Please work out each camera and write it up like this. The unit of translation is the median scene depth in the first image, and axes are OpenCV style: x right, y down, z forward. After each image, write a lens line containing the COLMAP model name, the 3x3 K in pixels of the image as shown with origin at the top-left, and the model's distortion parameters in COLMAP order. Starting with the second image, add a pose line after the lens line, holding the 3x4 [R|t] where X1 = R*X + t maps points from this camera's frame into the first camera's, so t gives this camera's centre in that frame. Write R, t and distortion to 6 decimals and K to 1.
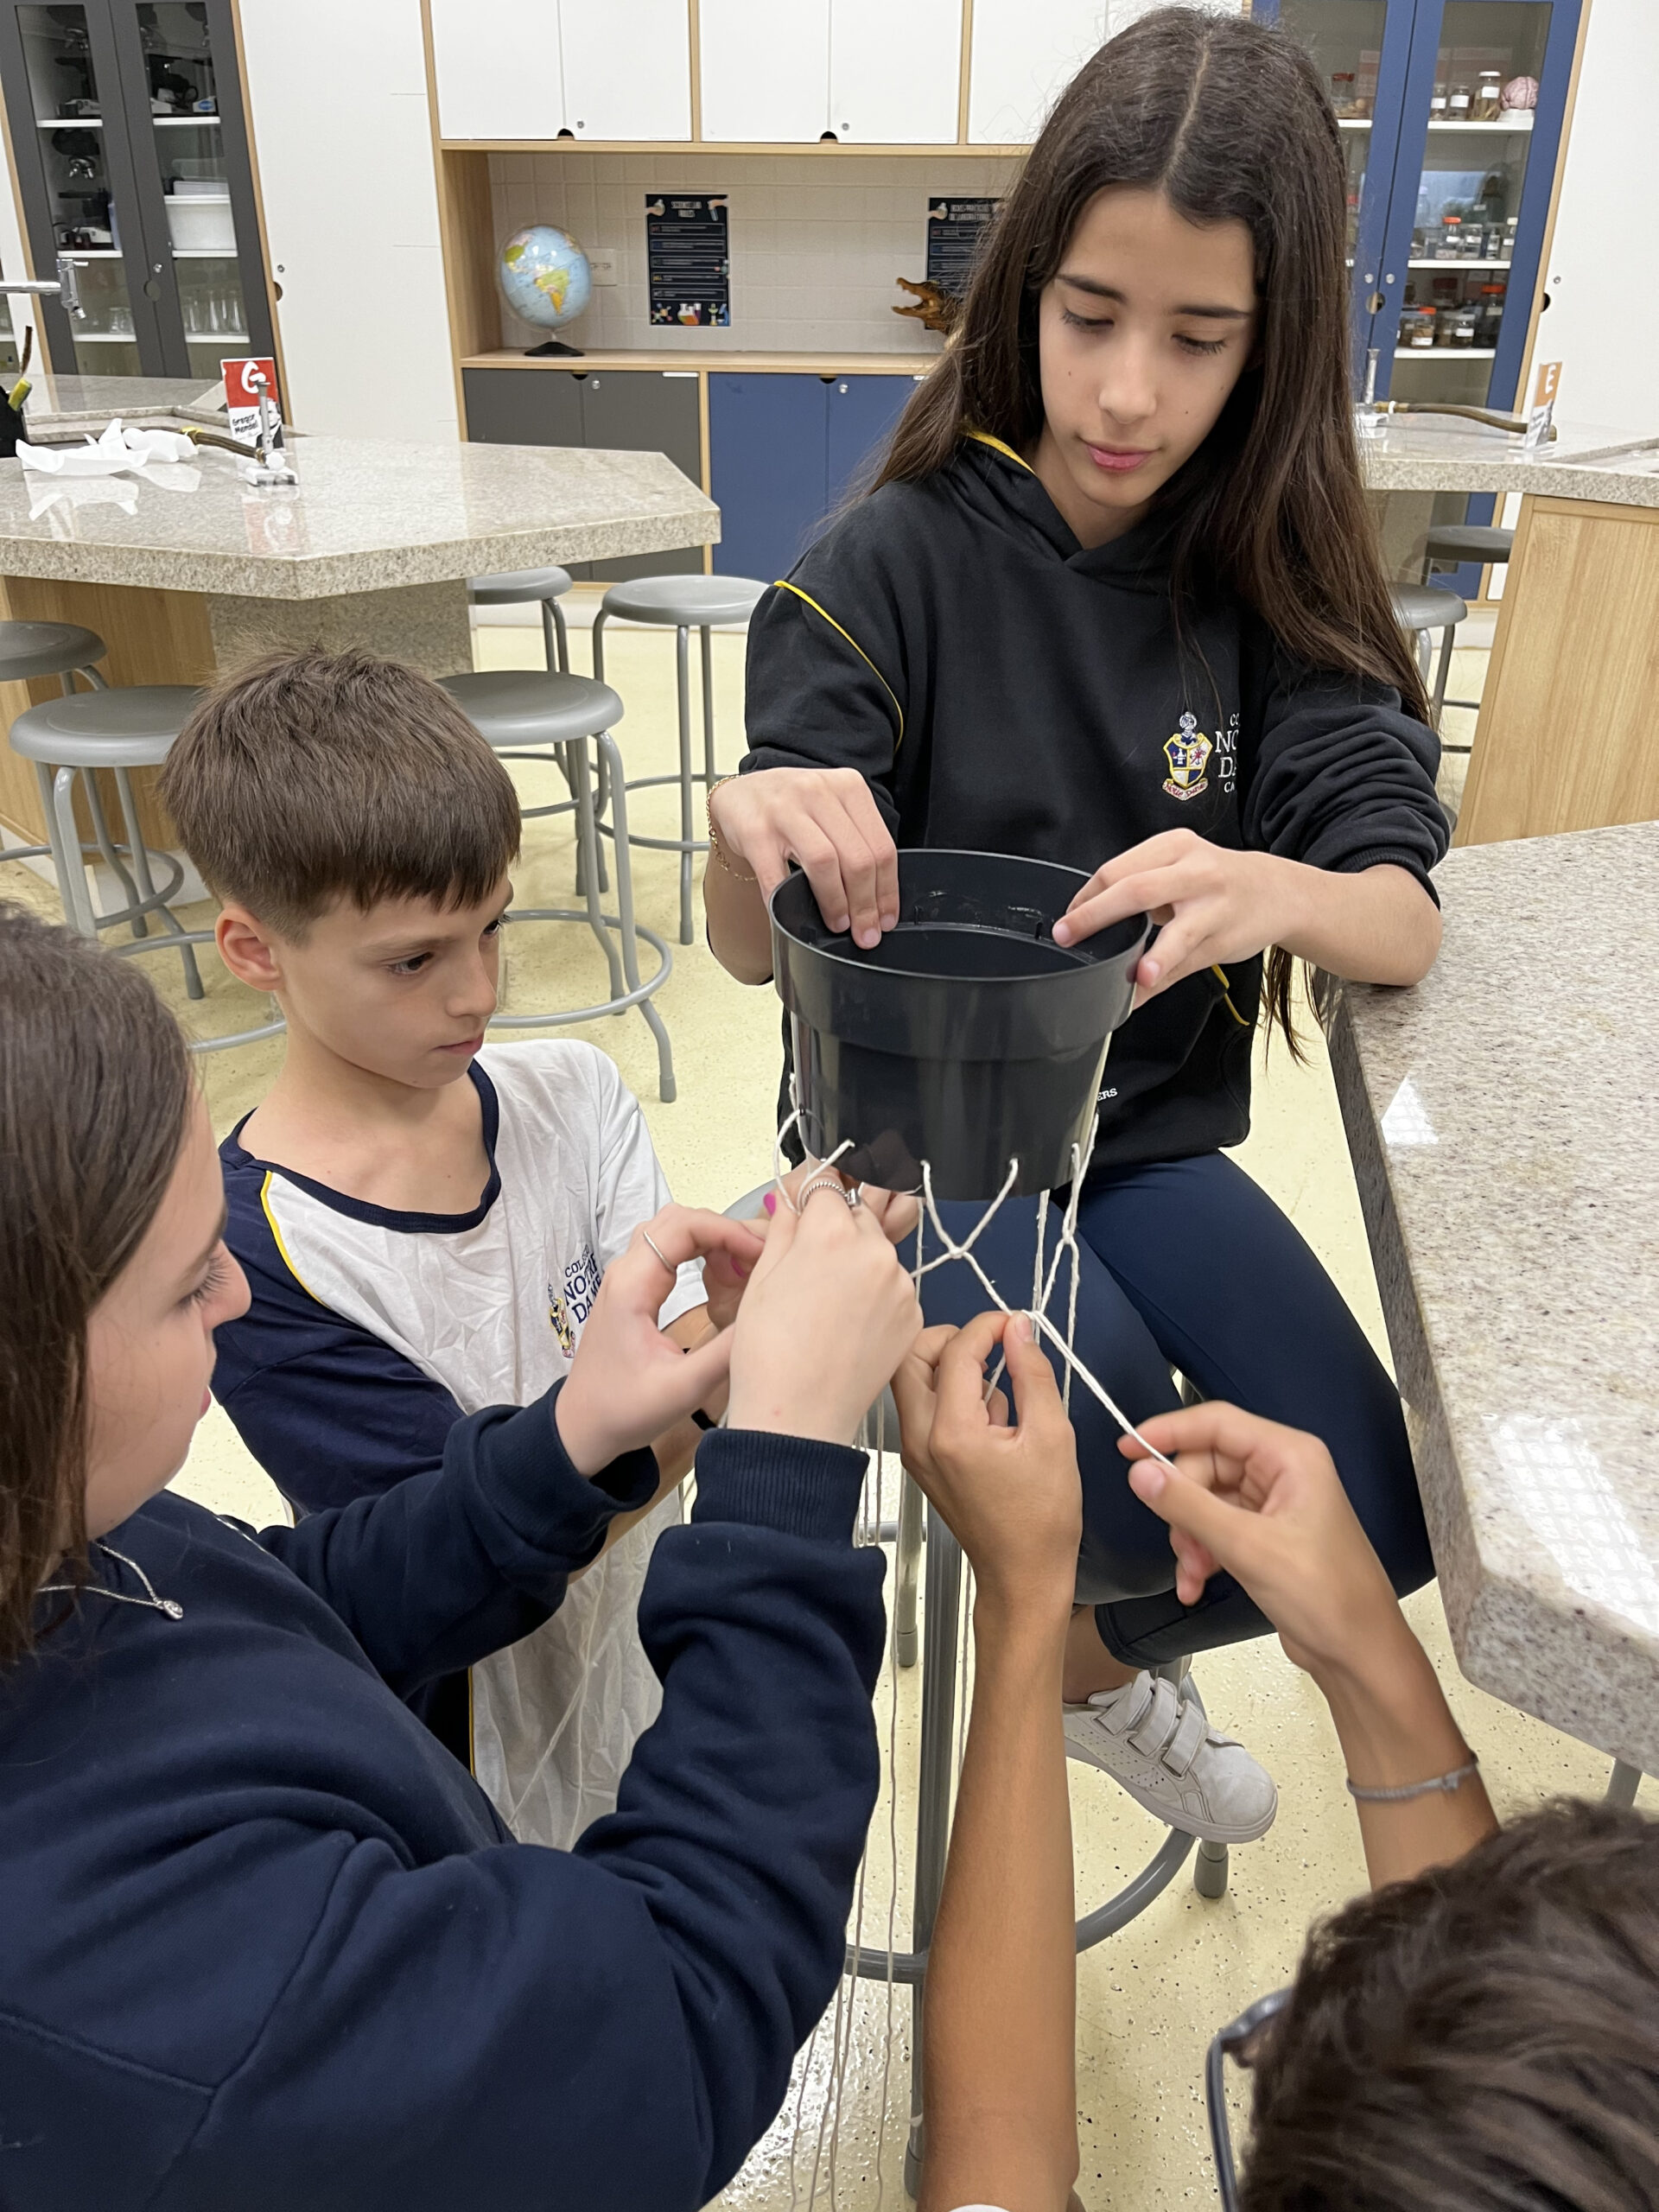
lens RADIAL K [[1679.7, 0, 835.7], [0, 1679.7, 1098.7], [0, 0, 1]] dist [0.045464, -0.064327]
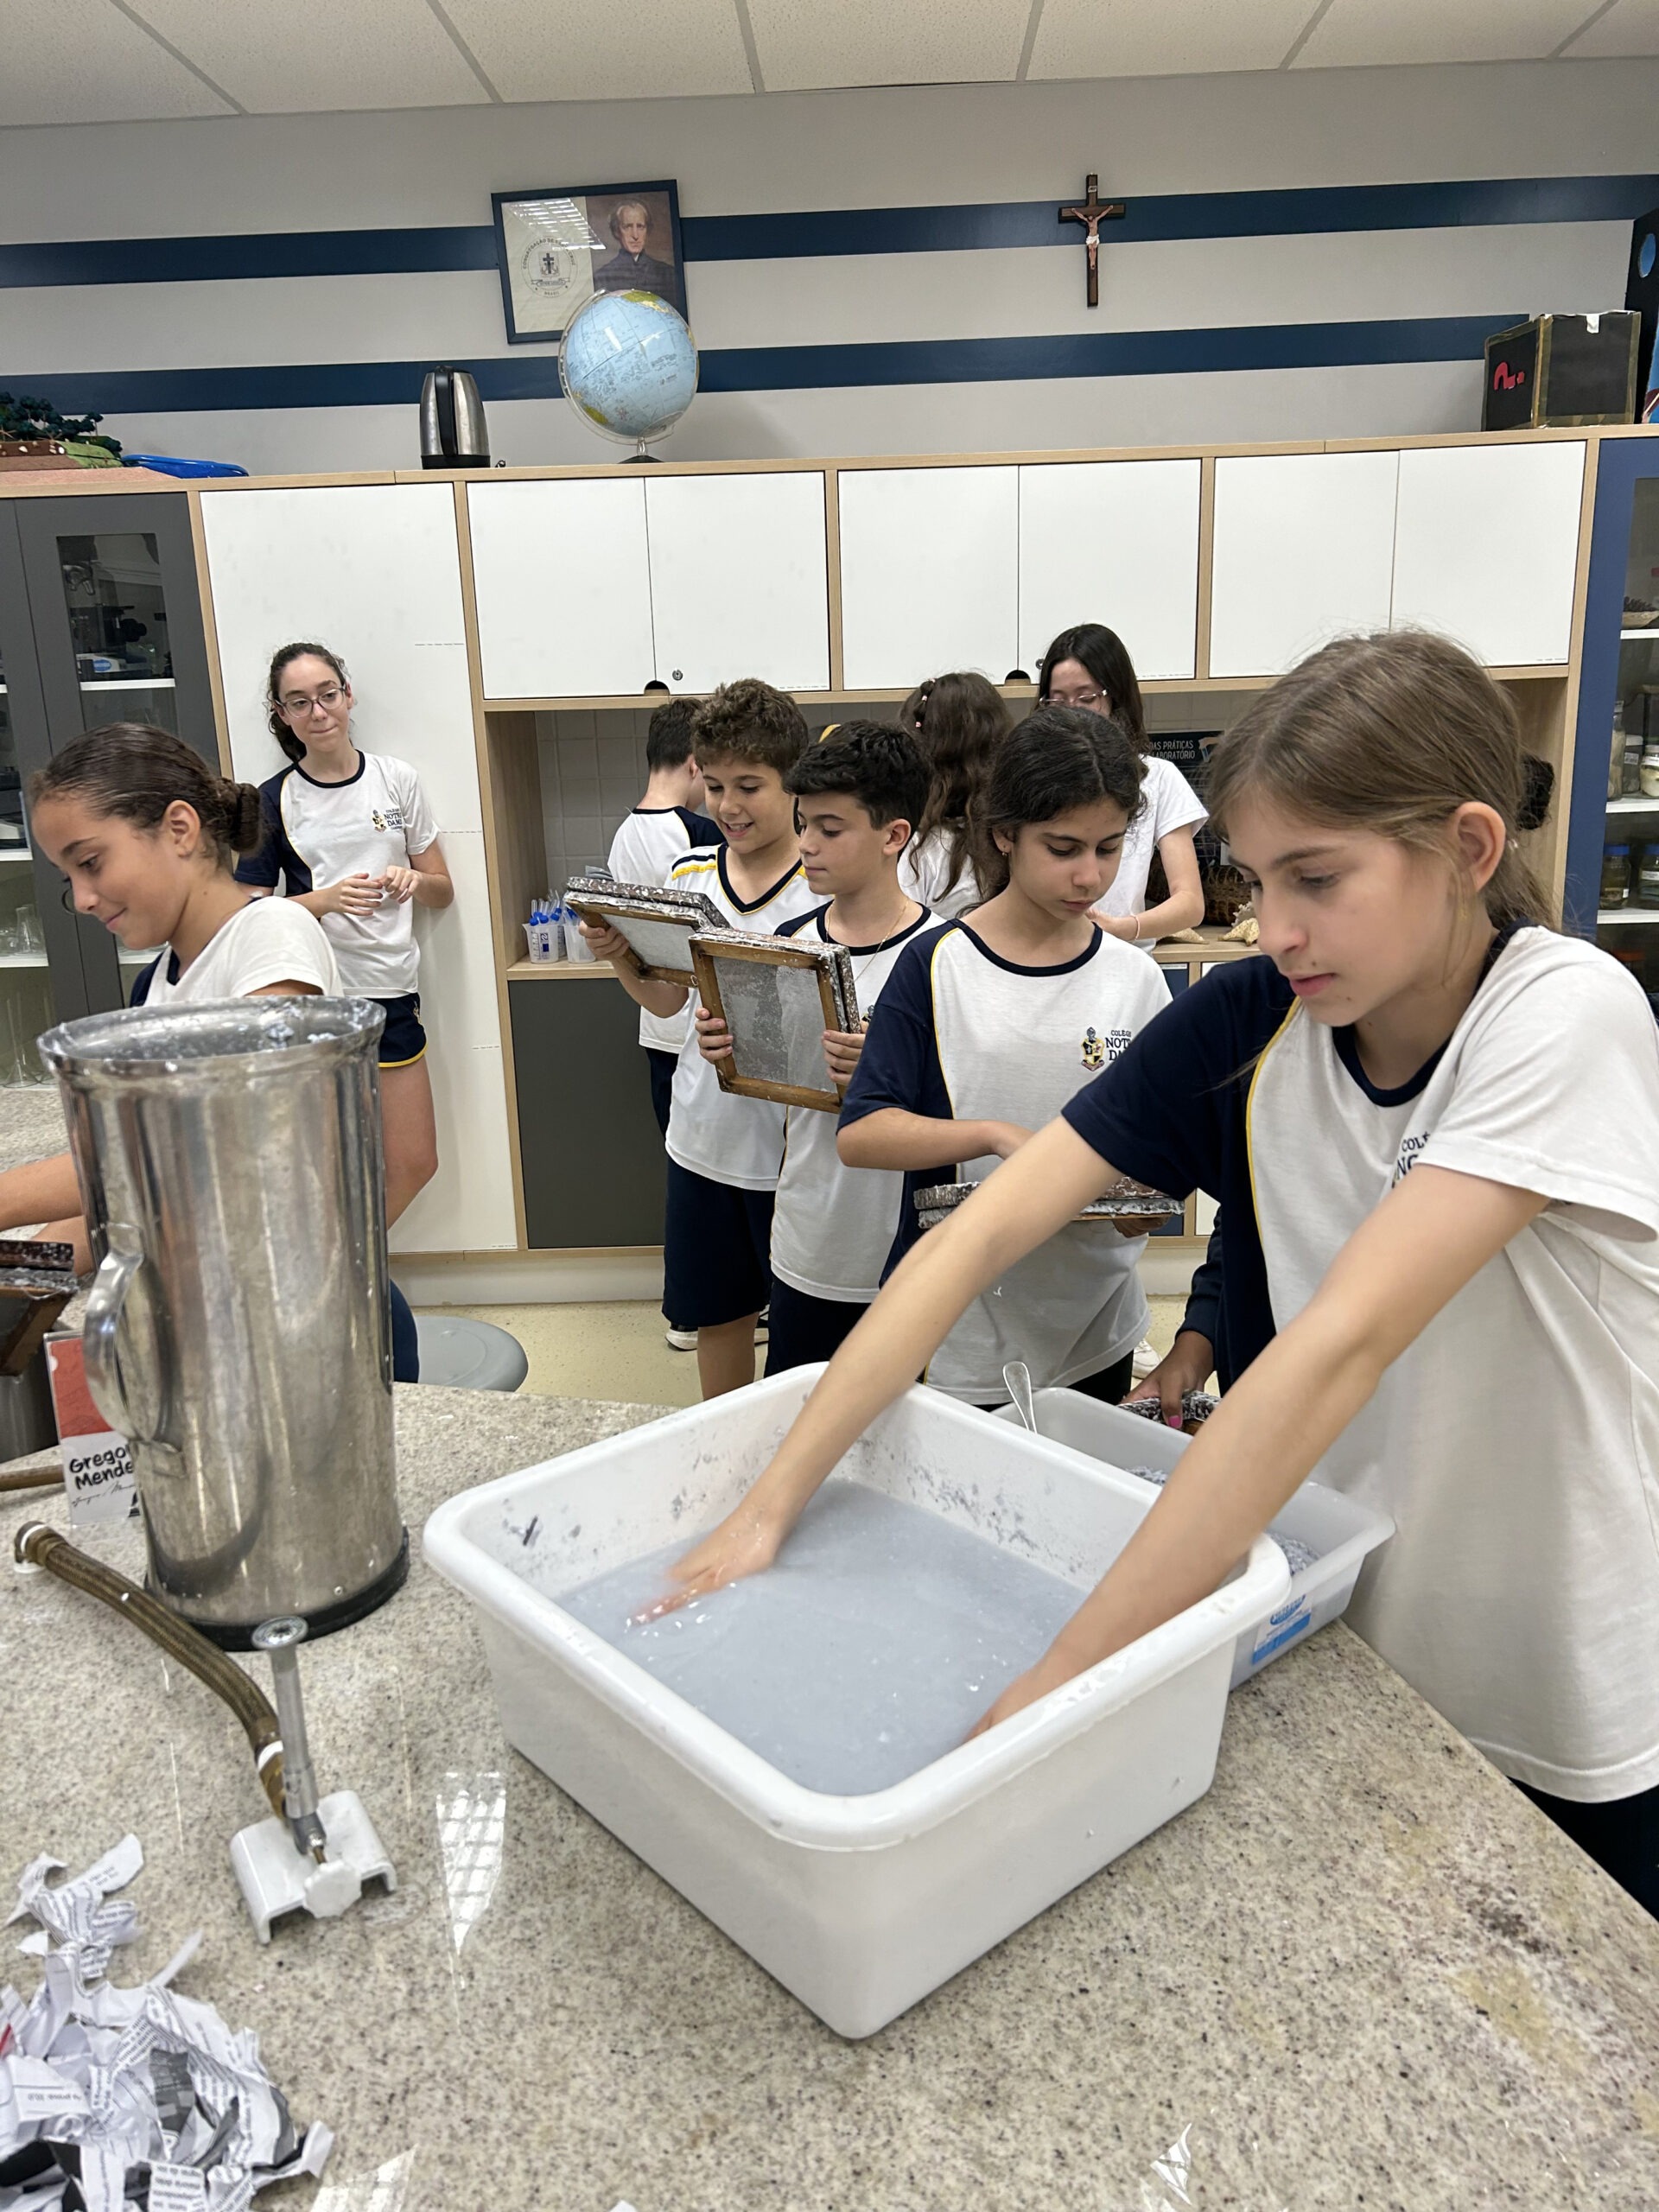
lens RADIAL K [[1653.7, 0, 832.4], [0, 1653.7, 1074.1], [0, 0, 1]] dist [0.049217, -0.053108]
pose [[0.998920, -0.042696, 0.018353, -0.098208], [0.045894, 0.968461, -0.244902, -0.217893], [-0.007318, 0.245480, 0.969374, 0.329799]]
